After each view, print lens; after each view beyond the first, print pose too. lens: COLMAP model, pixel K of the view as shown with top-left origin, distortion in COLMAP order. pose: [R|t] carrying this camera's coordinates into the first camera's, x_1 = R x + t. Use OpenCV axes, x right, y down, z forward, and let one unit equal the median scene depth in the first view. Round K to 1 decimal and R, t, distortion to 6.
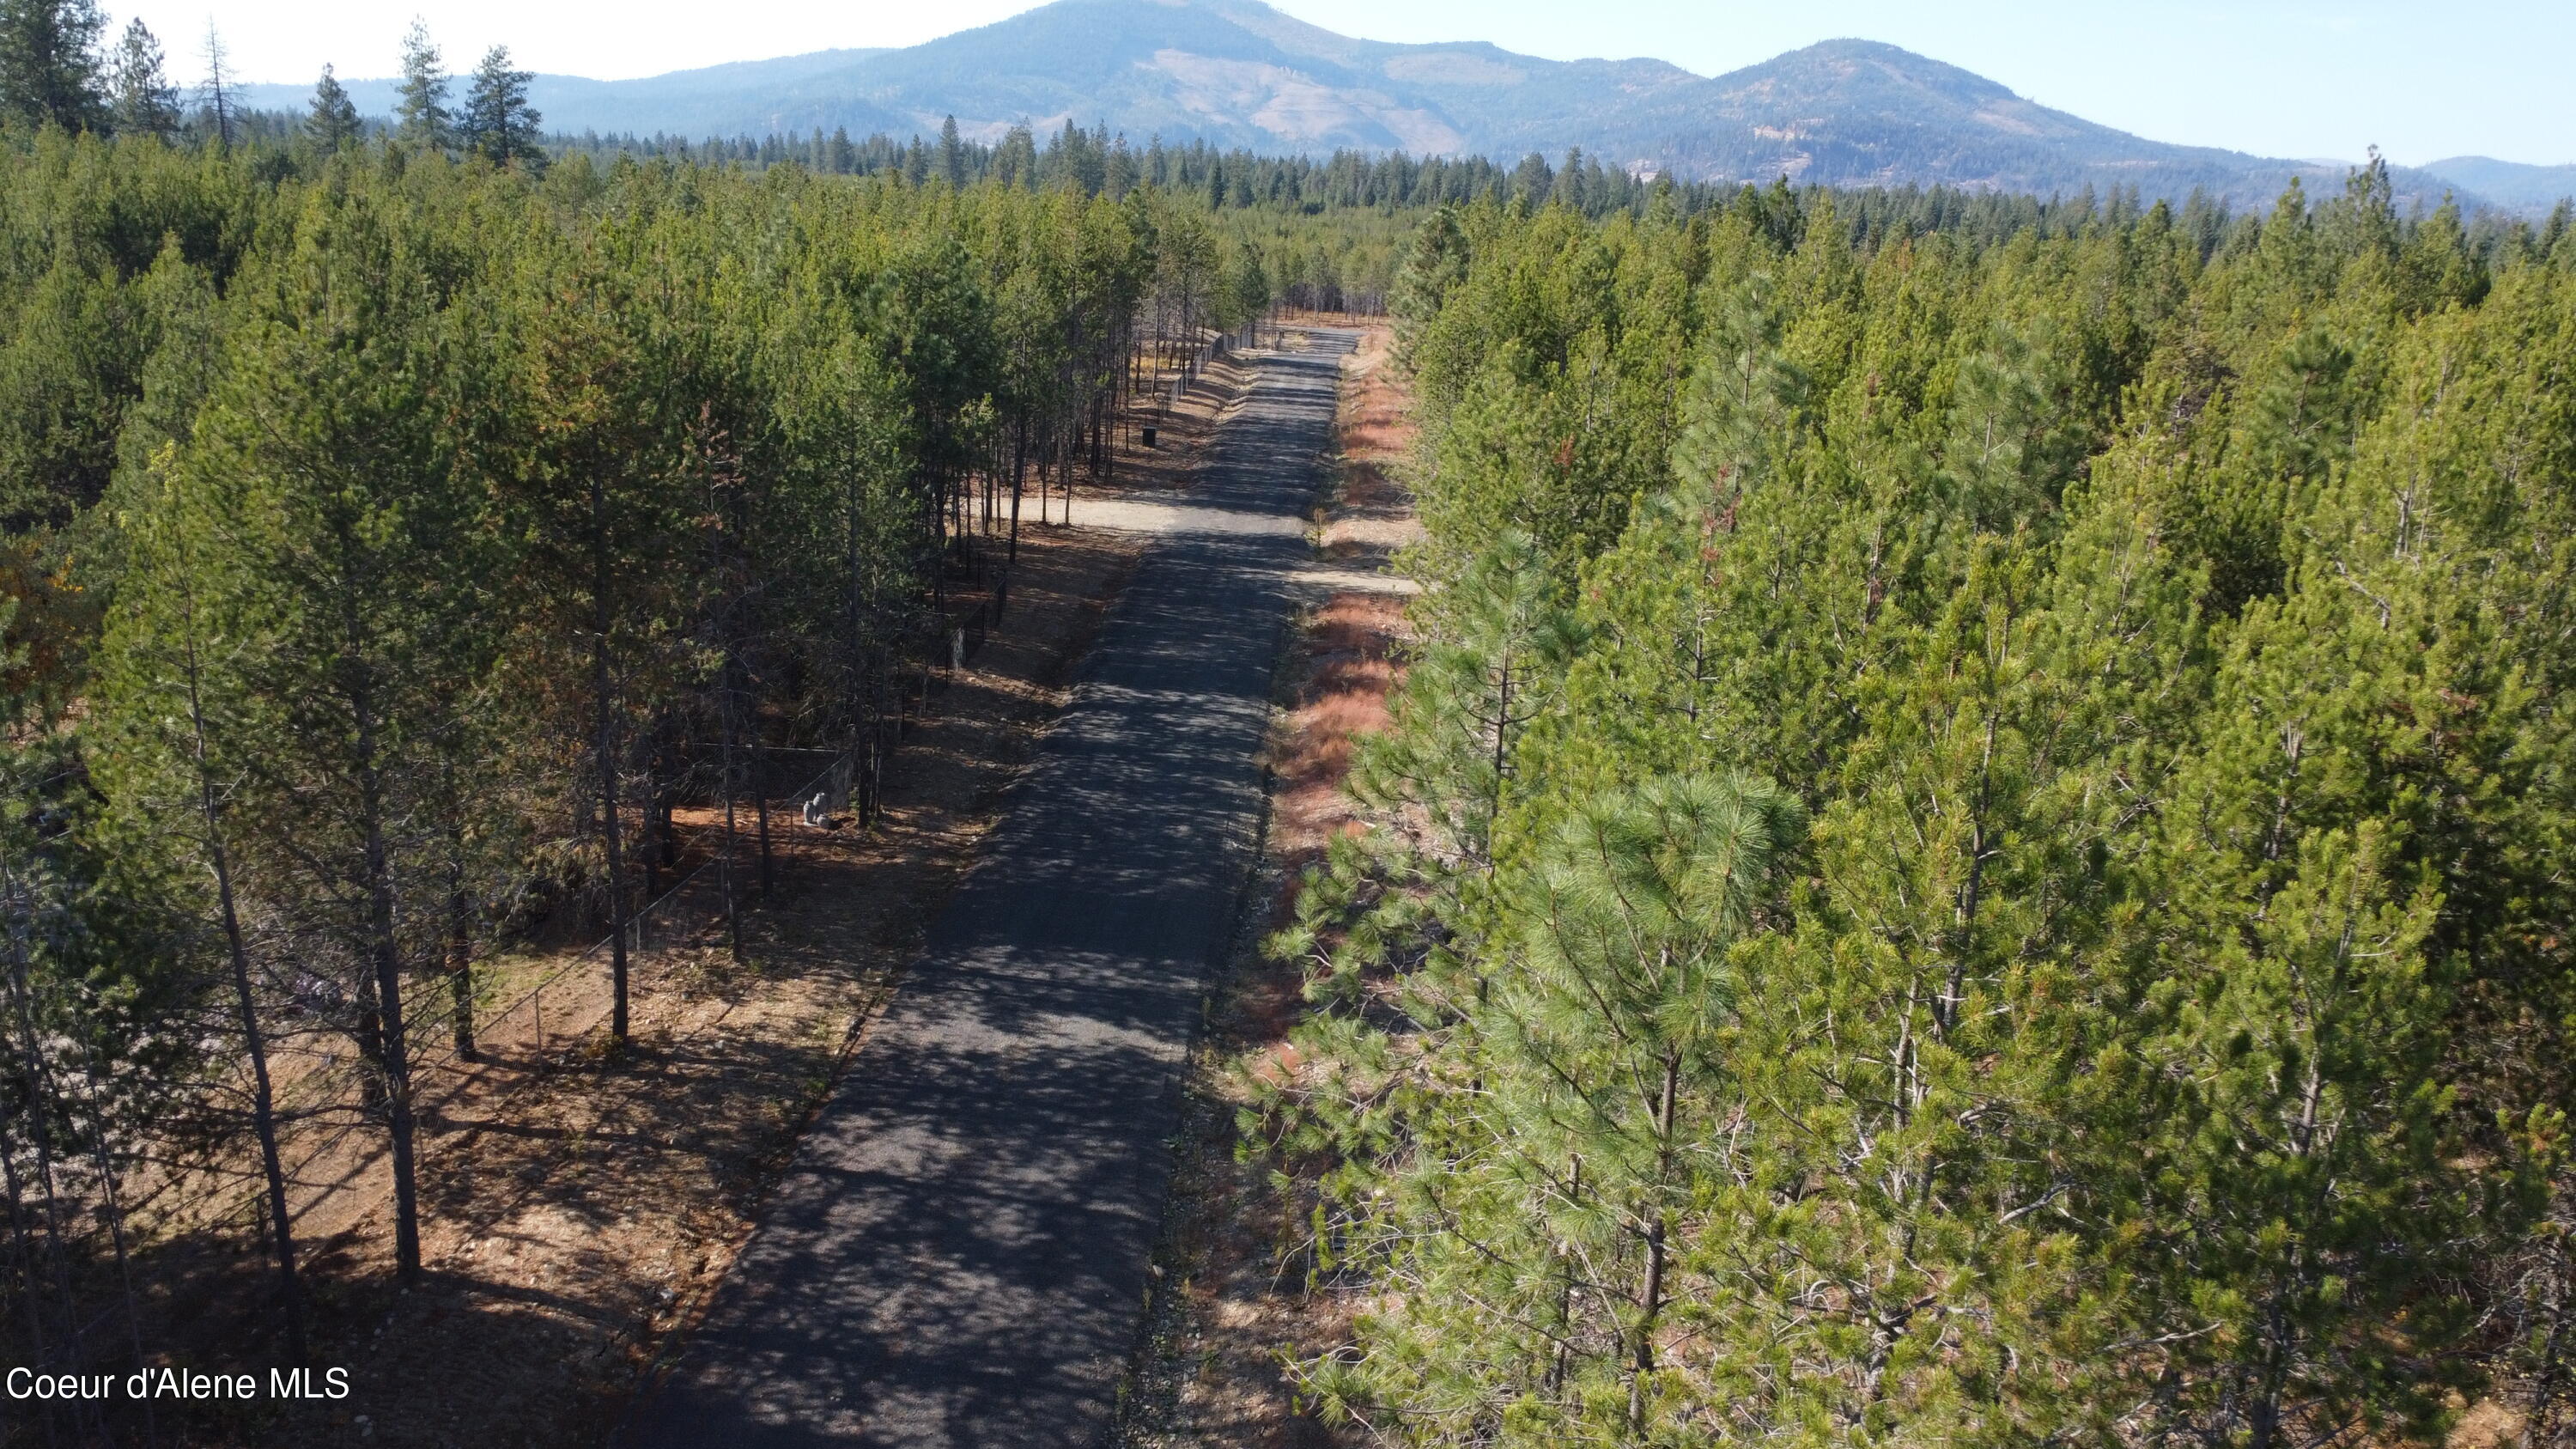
lens RADIAL K [[1917.6, 0, 1280.4], [0, 1917.6, 712.8], [0, 0, 1]] dist [0.003301, -0.001042]
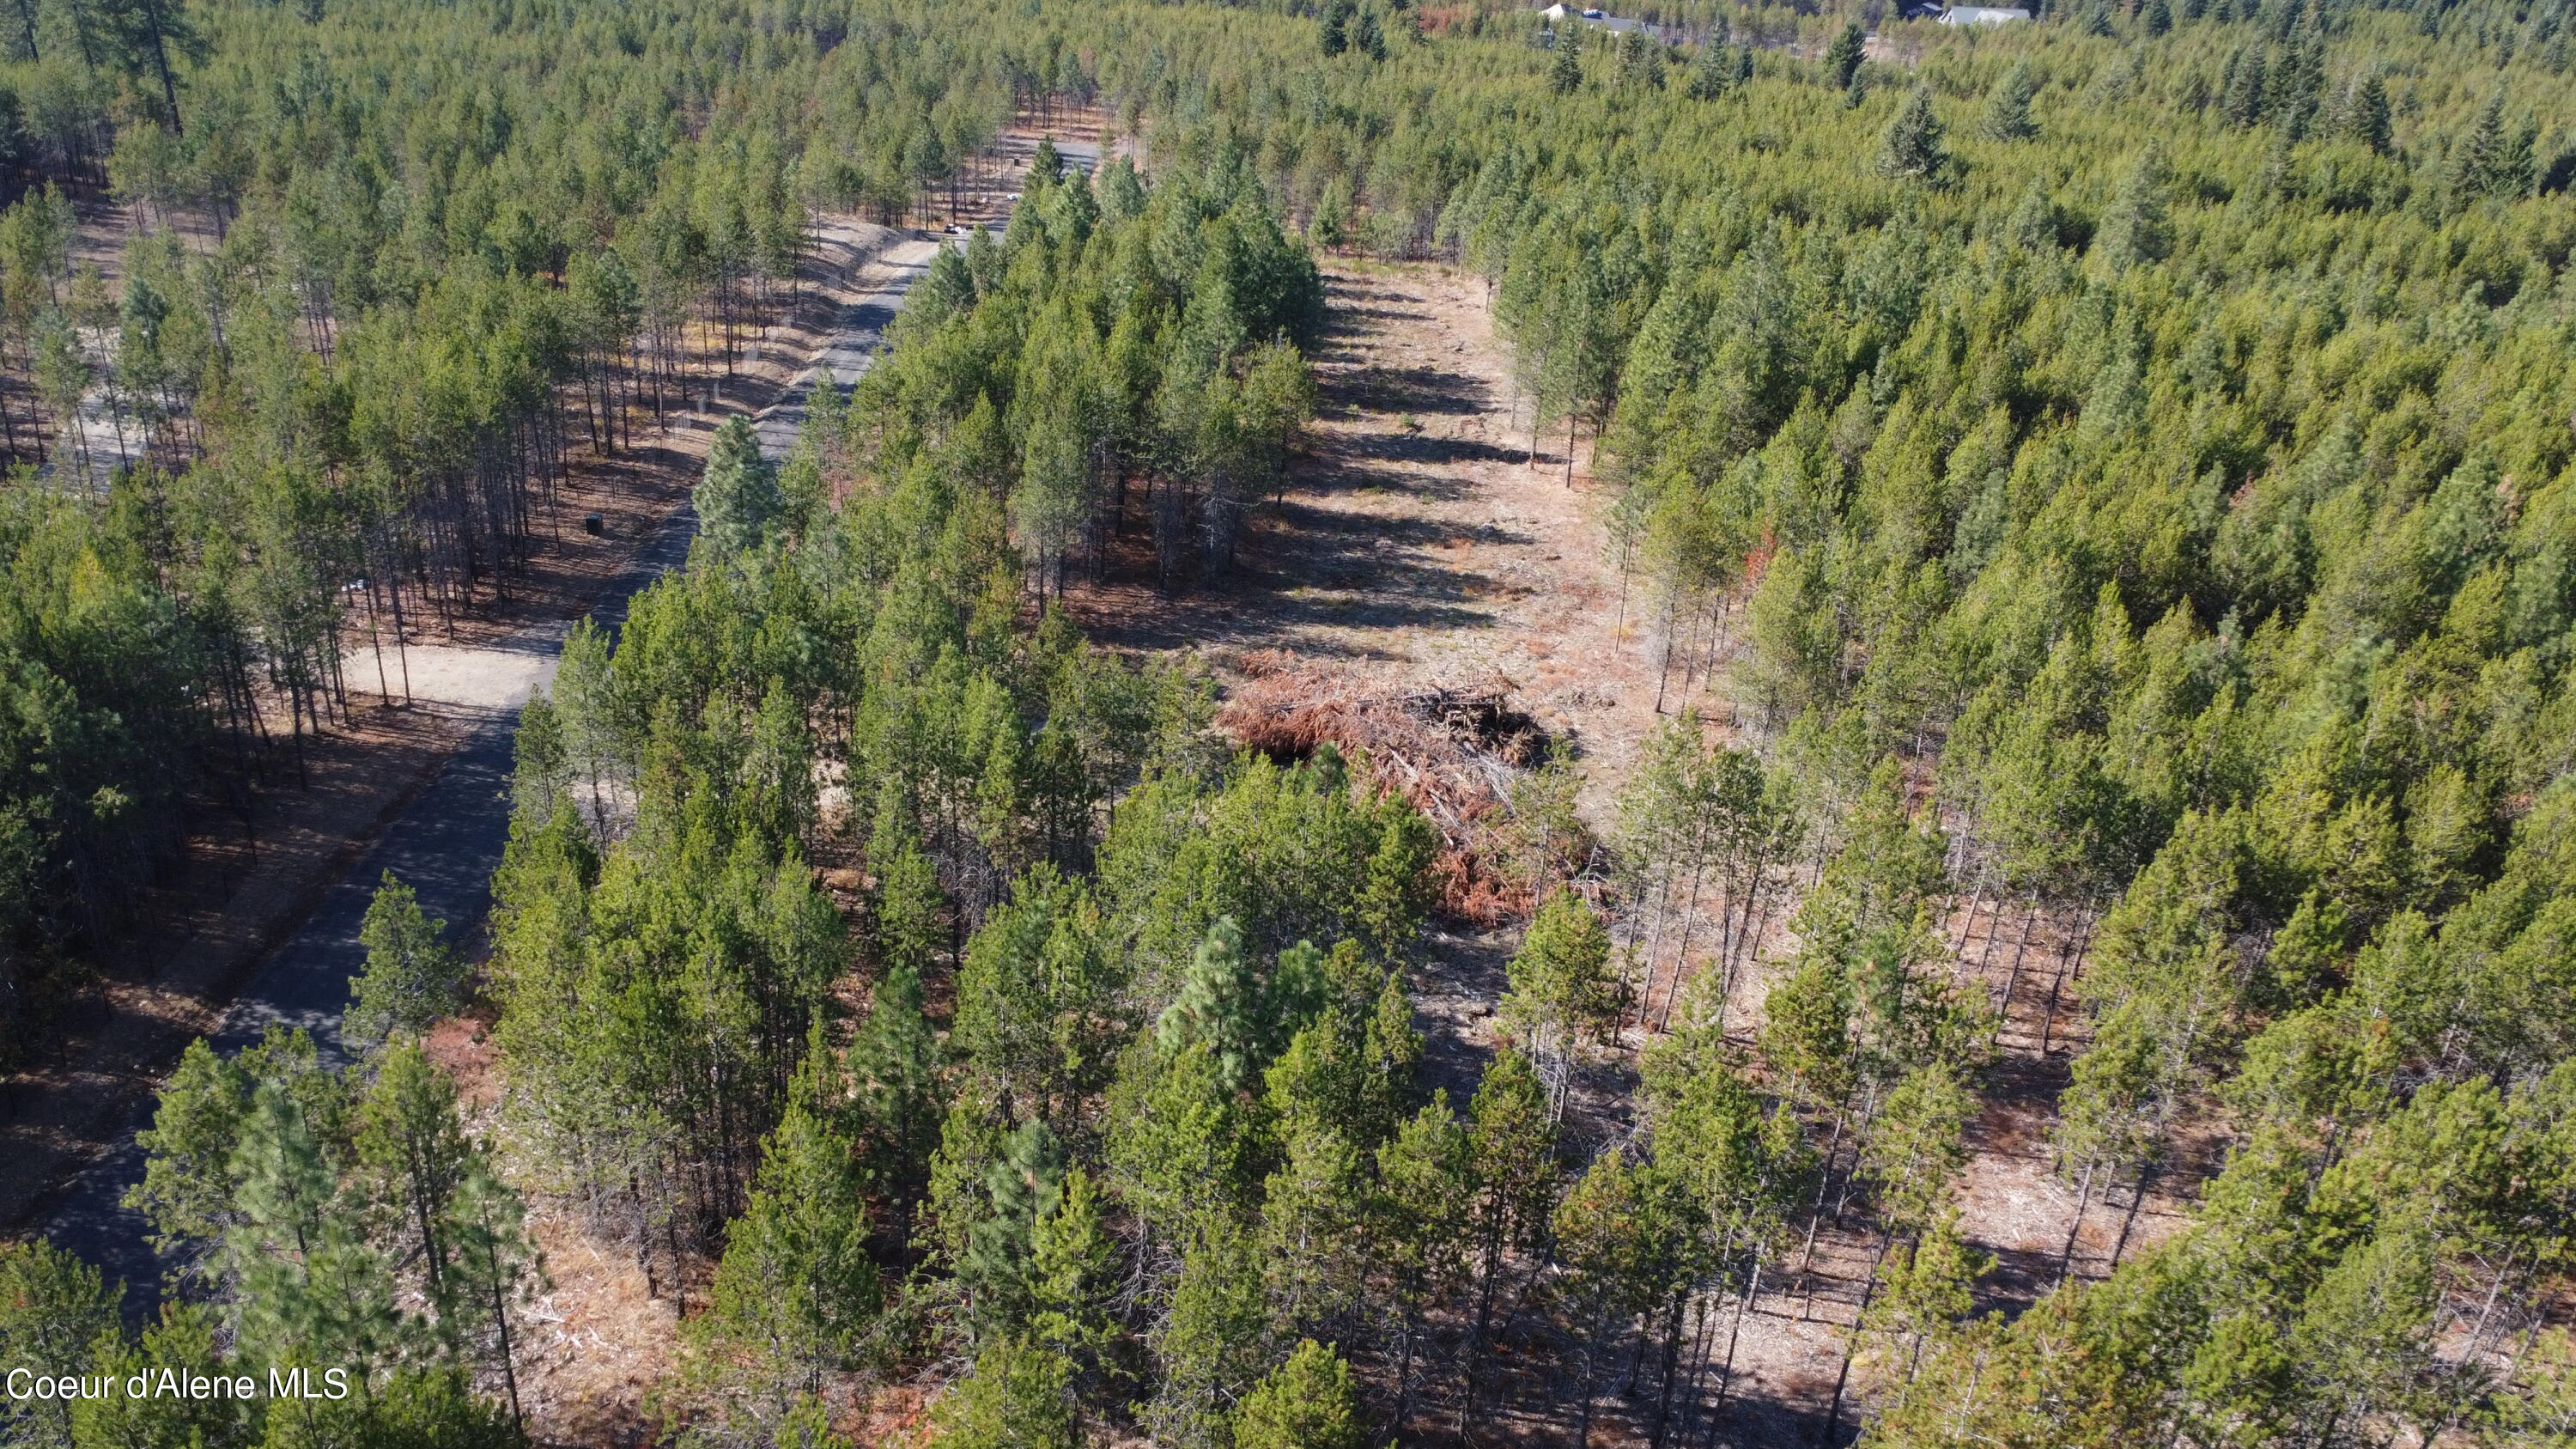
lens RADIAL K [[1917.6, 0, 1280.4], [0, 1917.6, 712.8], [0, 0, 1]] dist [0.003301, -0.001042]
pose [[0.999558, -0.006867, 0.028925, 0.585524], [0.001927, 0.985876, 0.167465, -0.450560], [-0.029666, -0.167336, 0.985454, -0.188223]]
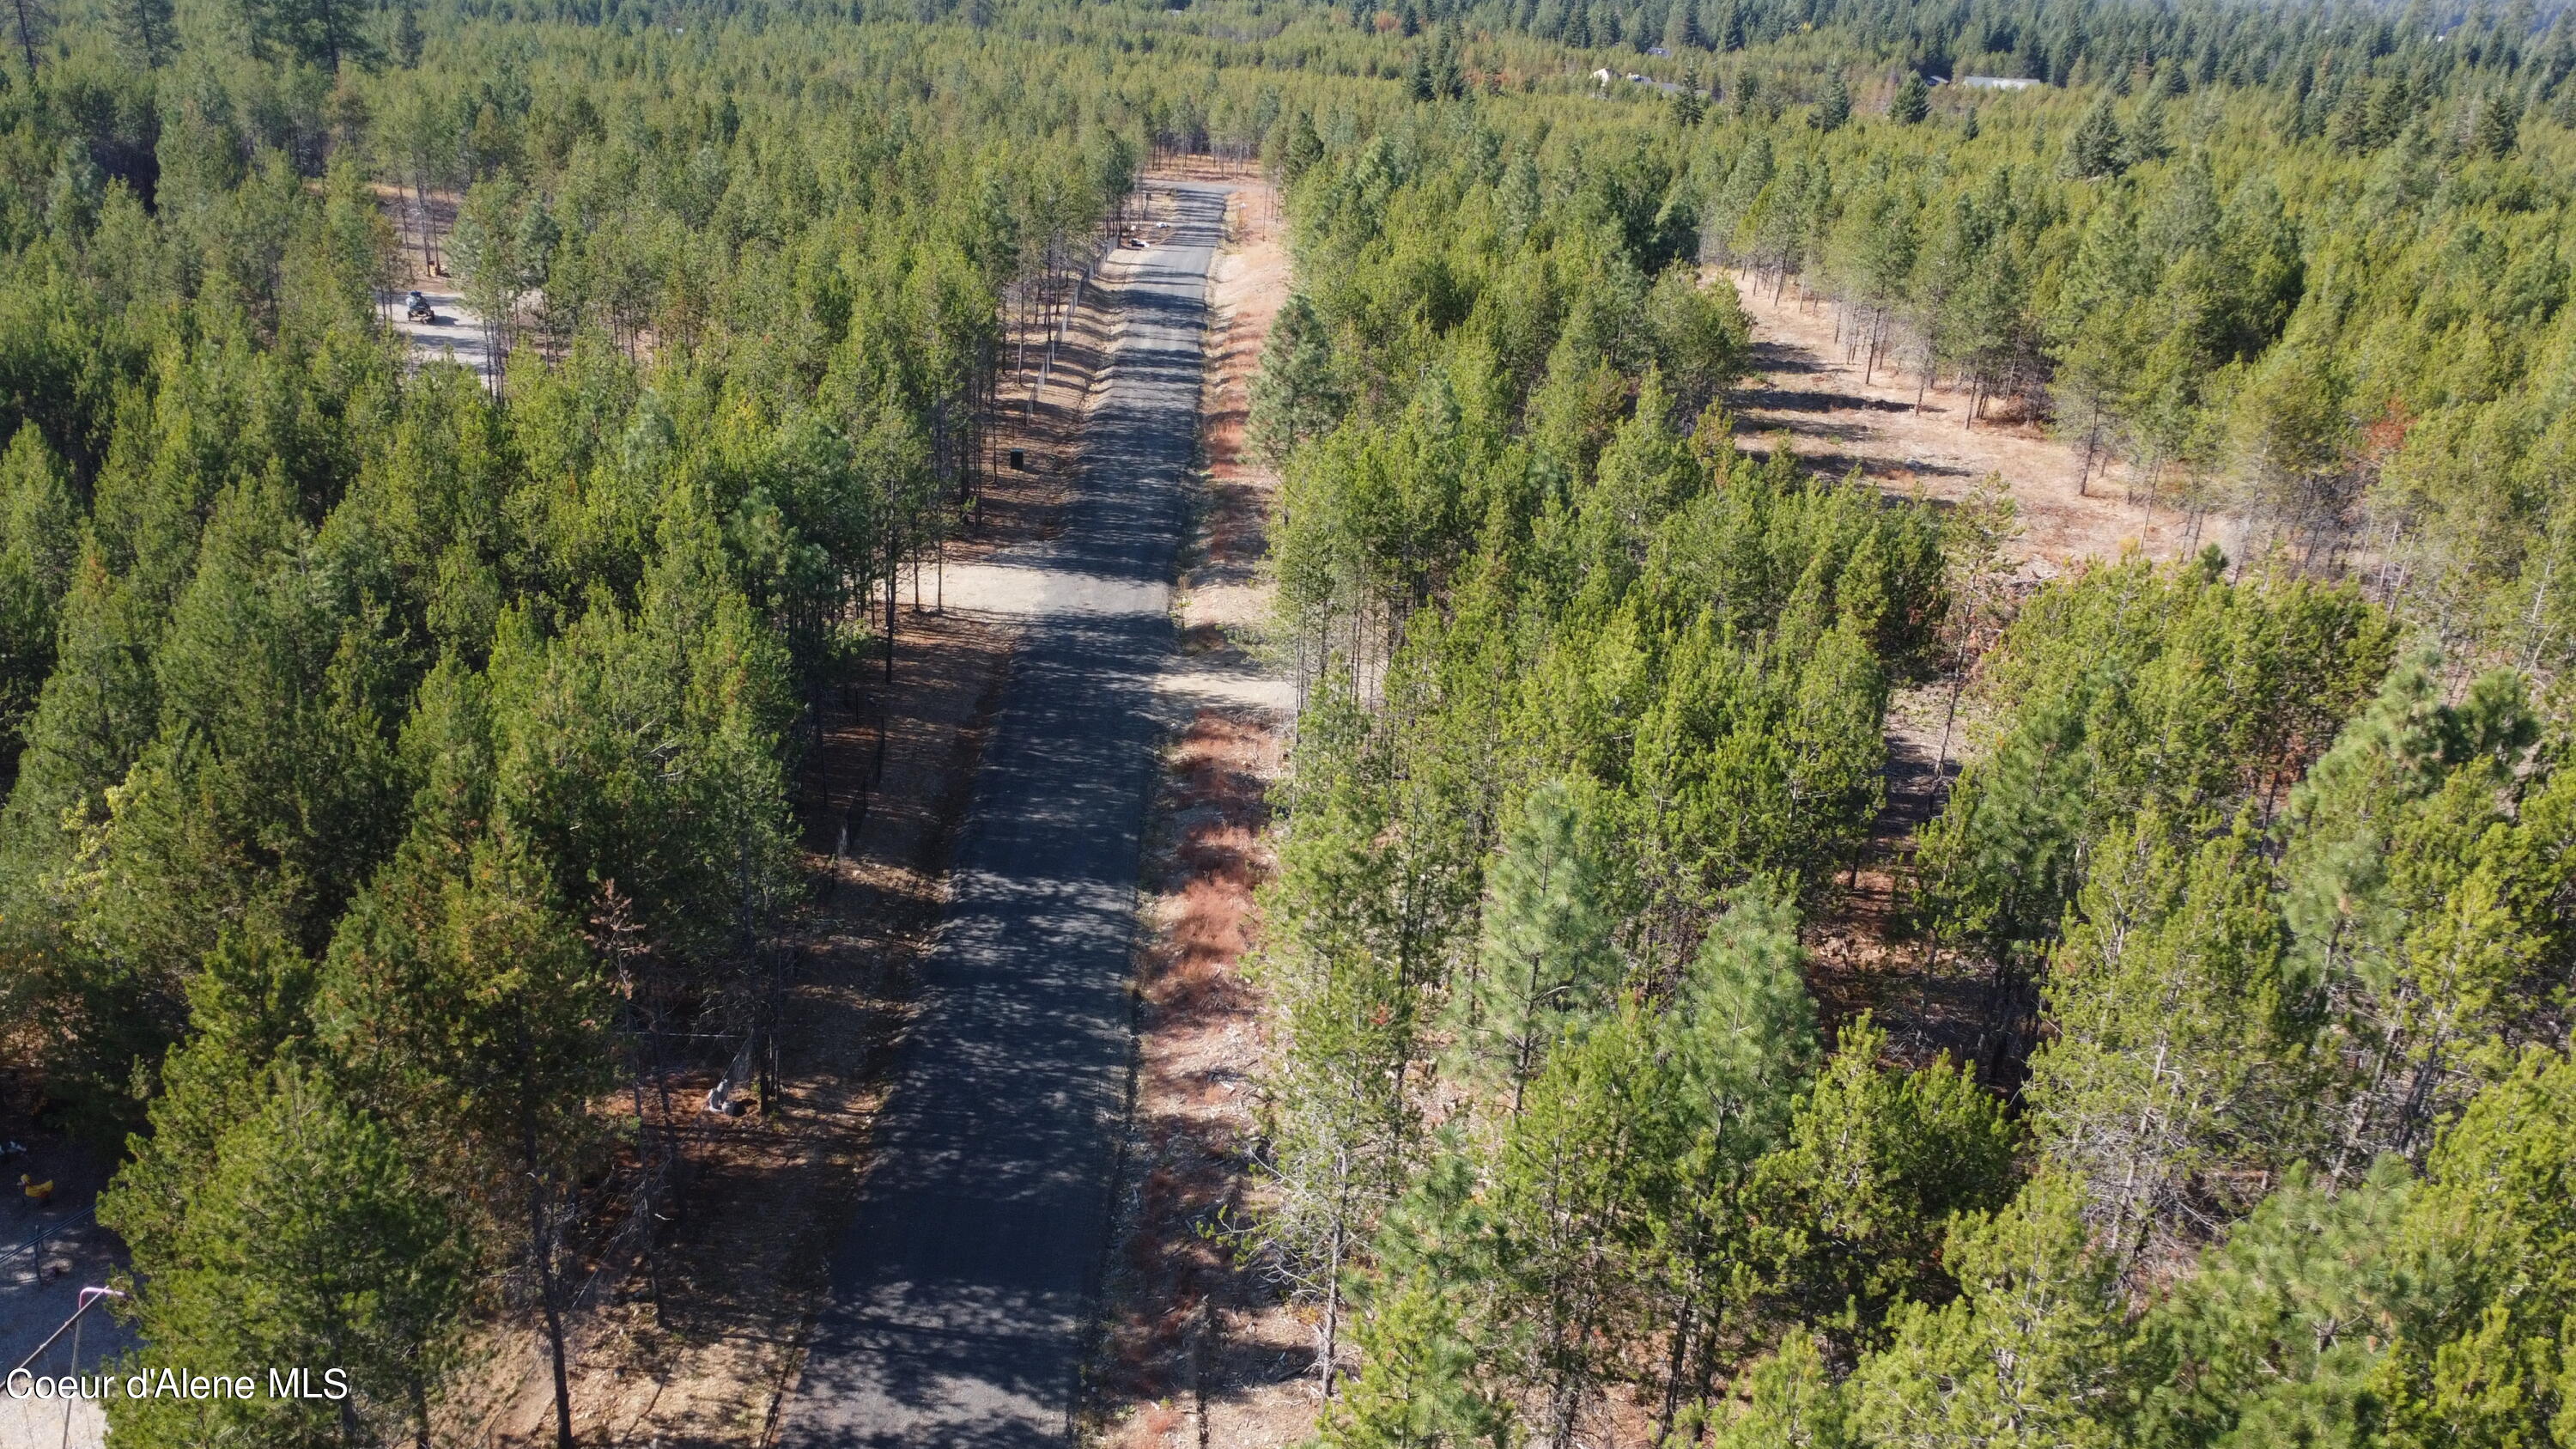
lens RADIAL K [[1917.6, 0, 1280.4], [0, 1917.6, 712.8], [0, 0, 1]] dist [0.003301, -0.001042]
pose [[0.997898, -0.022051, 0.060936, 0.012578], [0.014862, 0.993138, 0.116000, -0.258788], [-0.063076, -0.114851, 0.991378, -0.068975]]
